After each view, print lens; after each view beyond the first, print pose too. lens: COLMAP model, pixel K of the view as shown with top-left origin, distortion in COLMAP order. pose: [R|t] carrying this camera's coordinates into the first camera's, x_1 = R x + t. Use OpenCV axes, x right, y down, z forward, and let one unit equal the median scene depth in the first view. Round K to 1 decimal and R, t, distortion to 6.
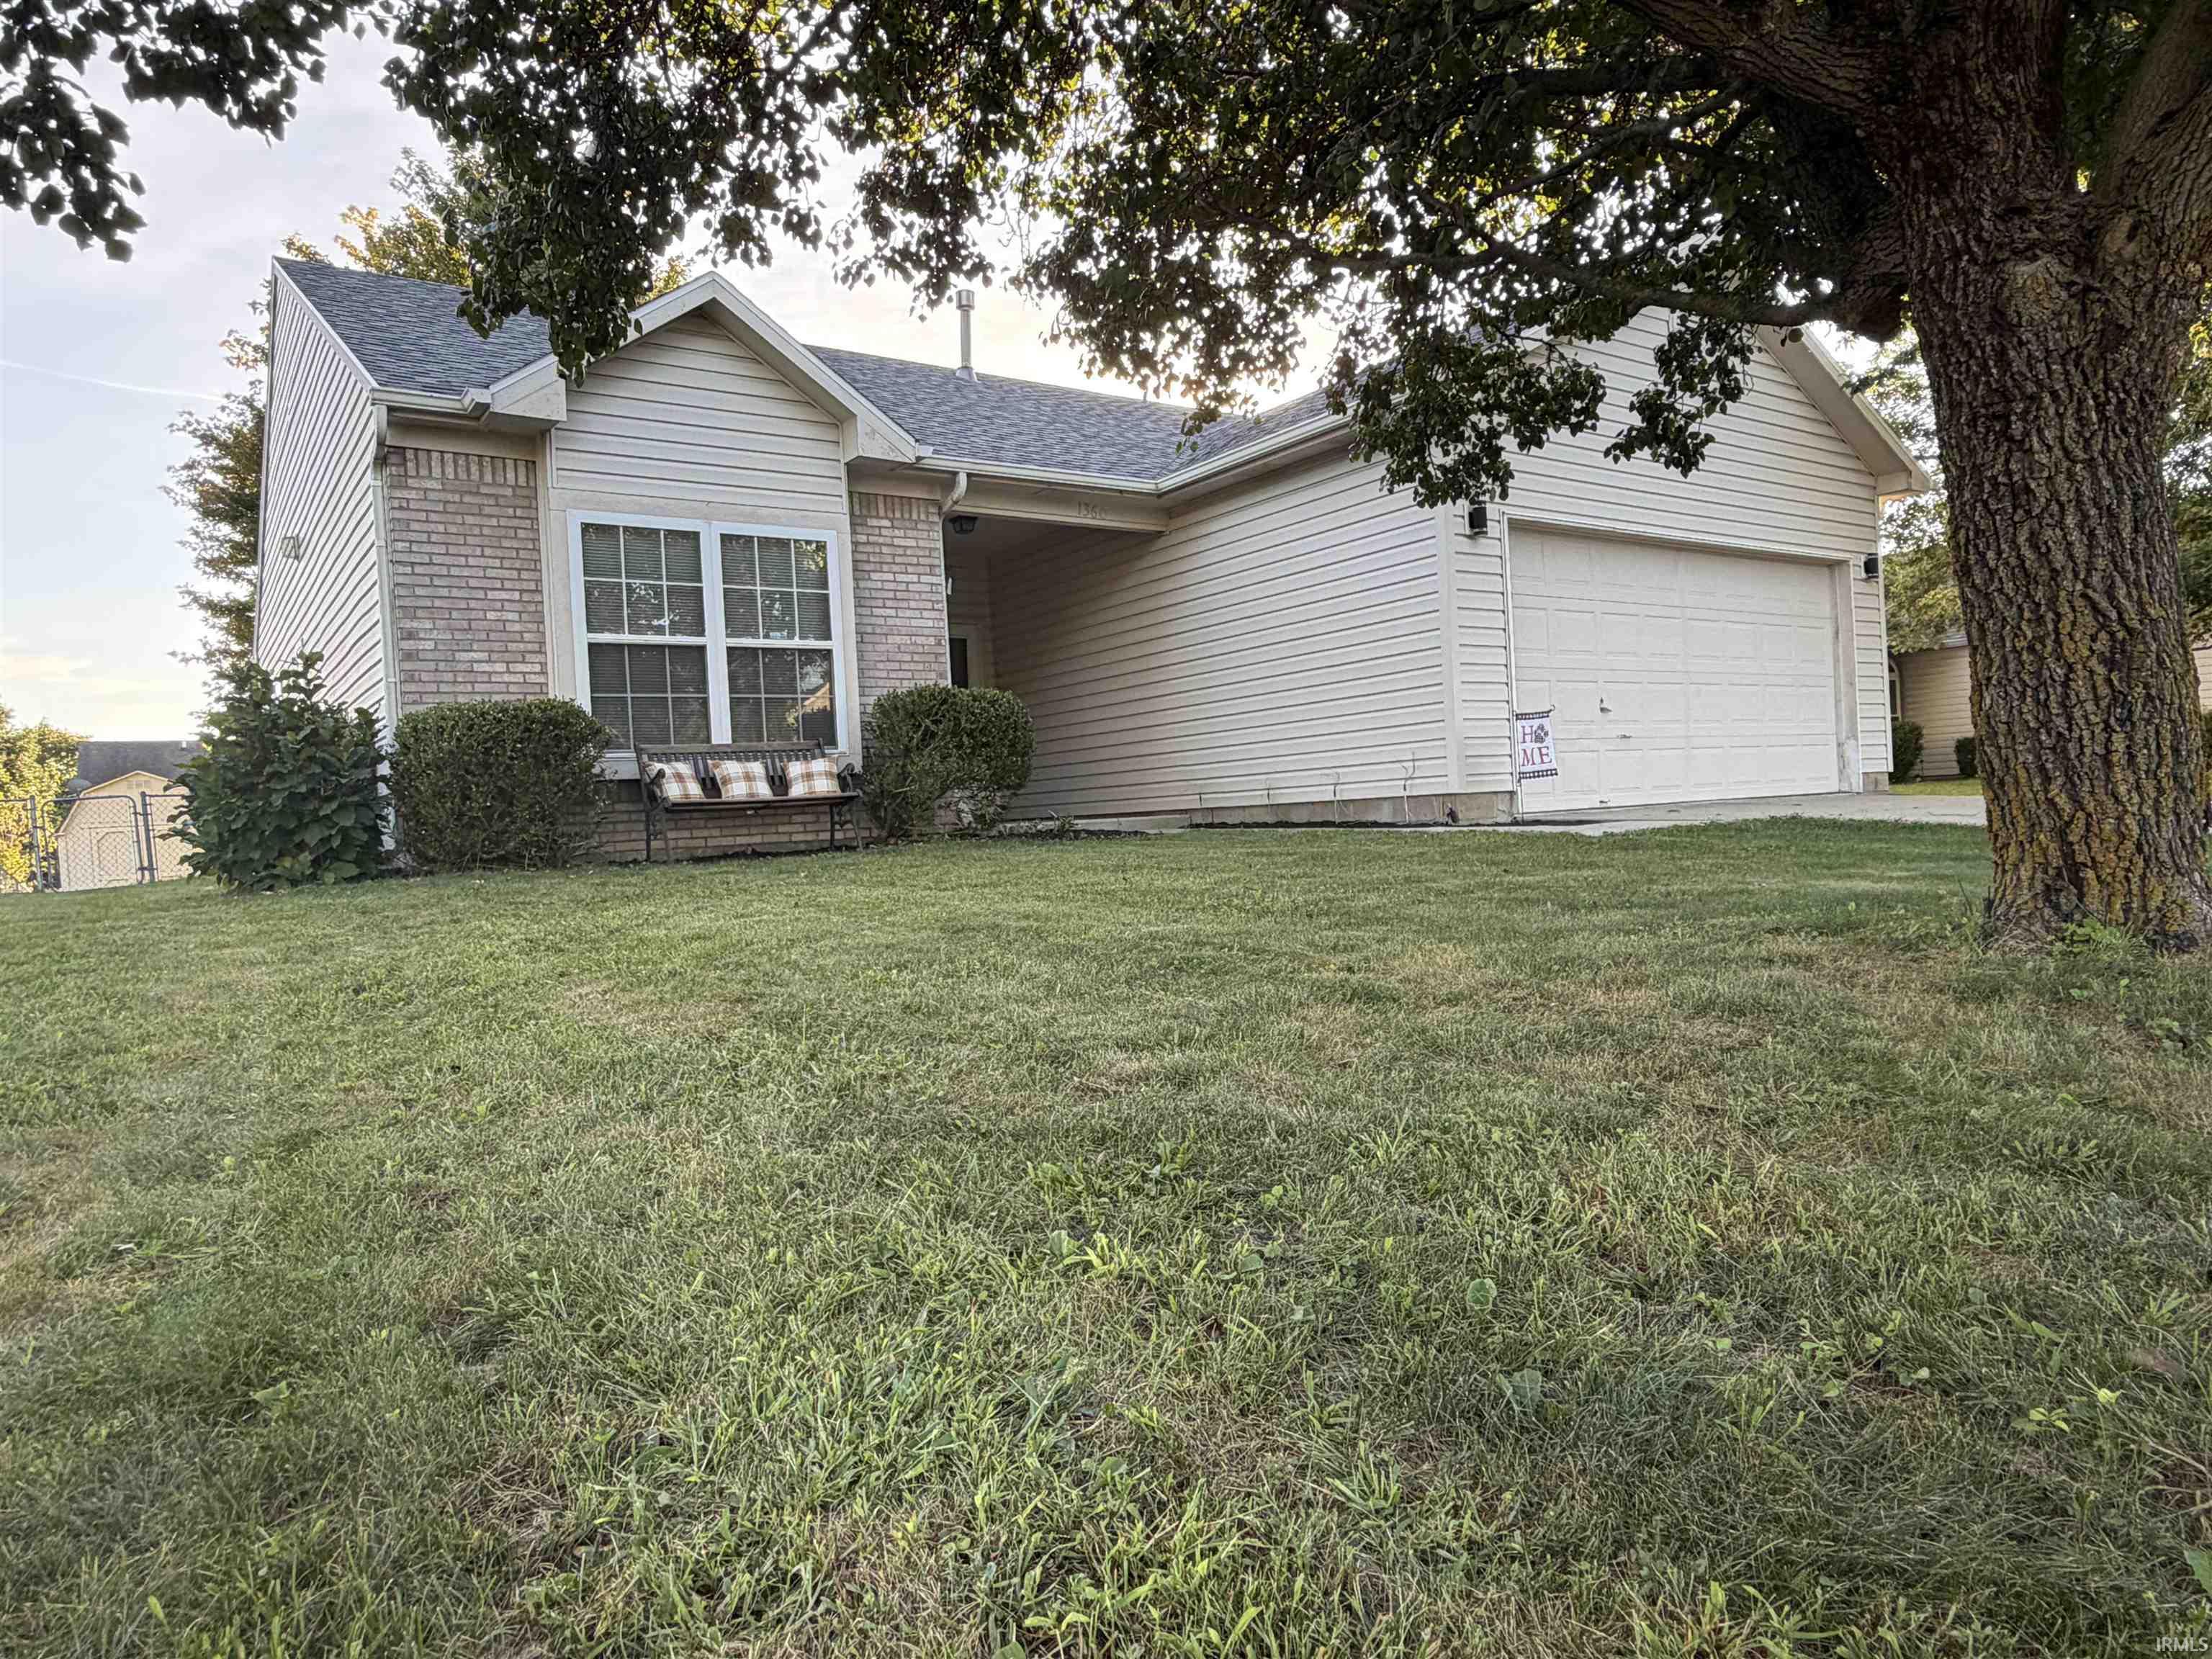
lens RADIAL K [[1363.6, 0, 1106.0], [0, 1363.6, 829.5], [0, 0, 1]] dist [-0.002232, 0.003731]
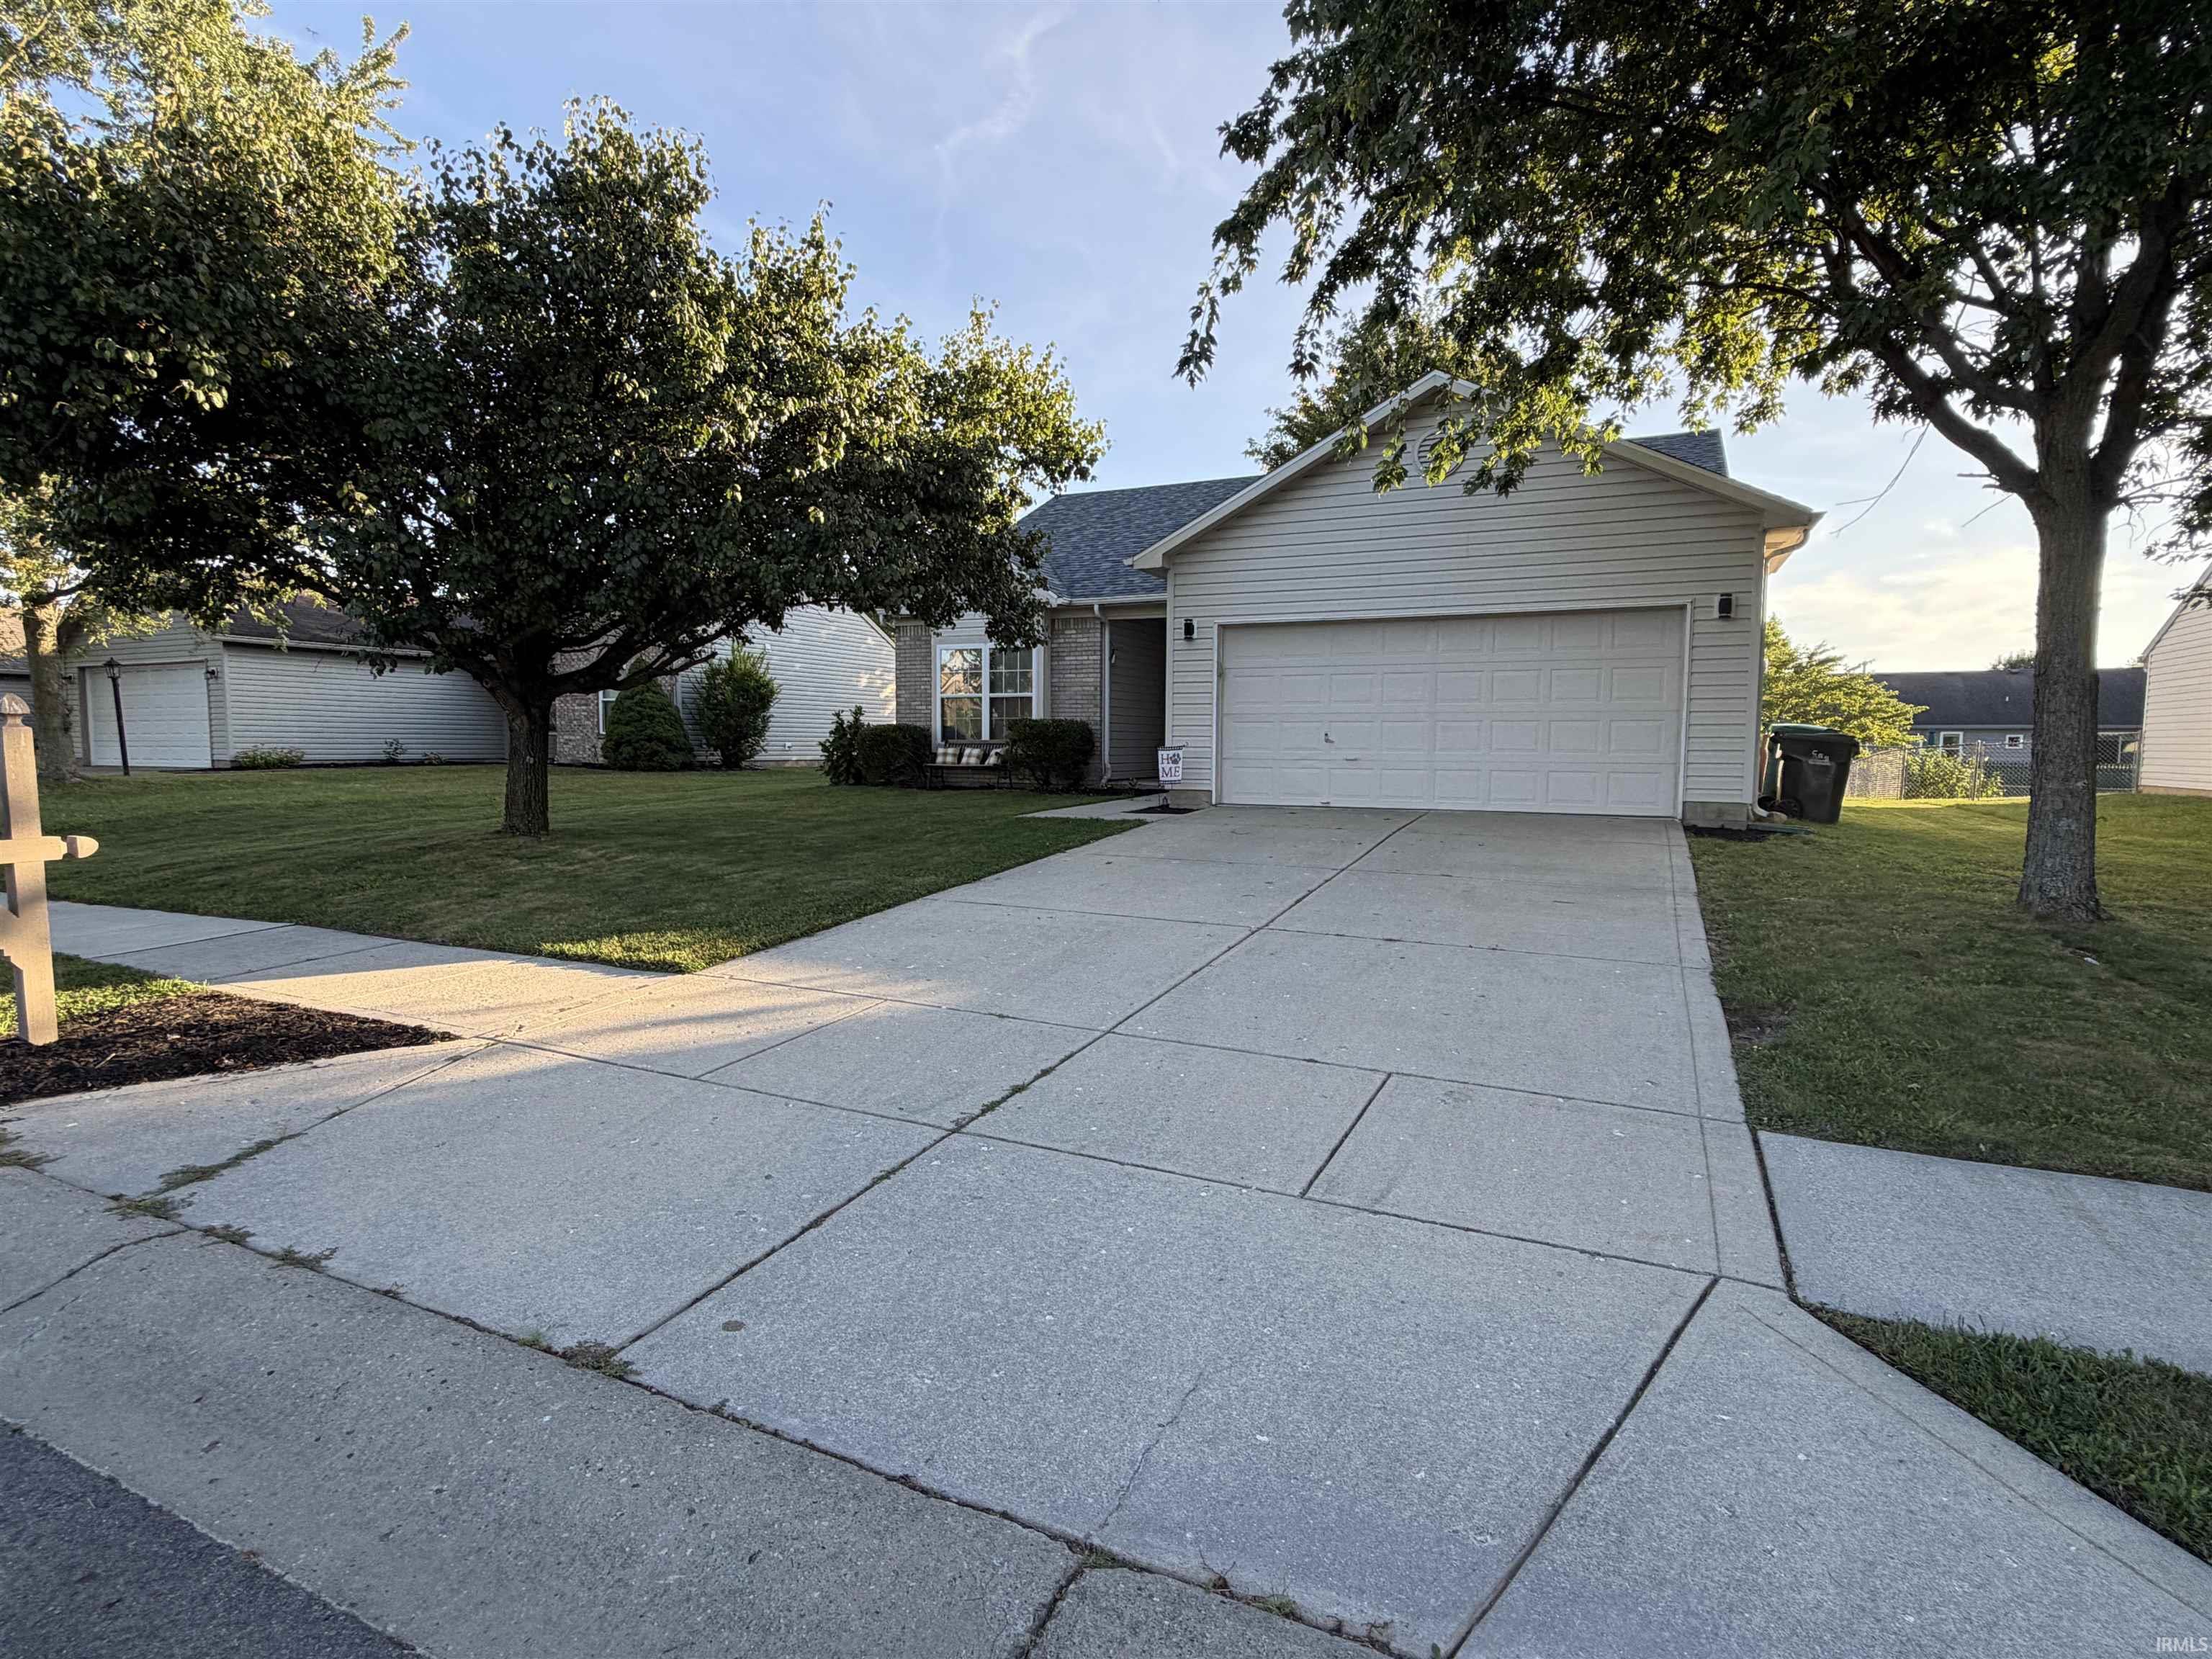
lens RADIAL K [[1123.5, 0, 1105.7], [0, 1123.5, 829.8], [0, 0, 1]] dist [-0.001243, 0.000434]
pose [[0.494275, 0.122813, -0.860586, 1.656169], [-0.041360, 0.992171, 0.117837, -0.159067], [0.868321, -0.022650, 0.495485, 0.237134]]
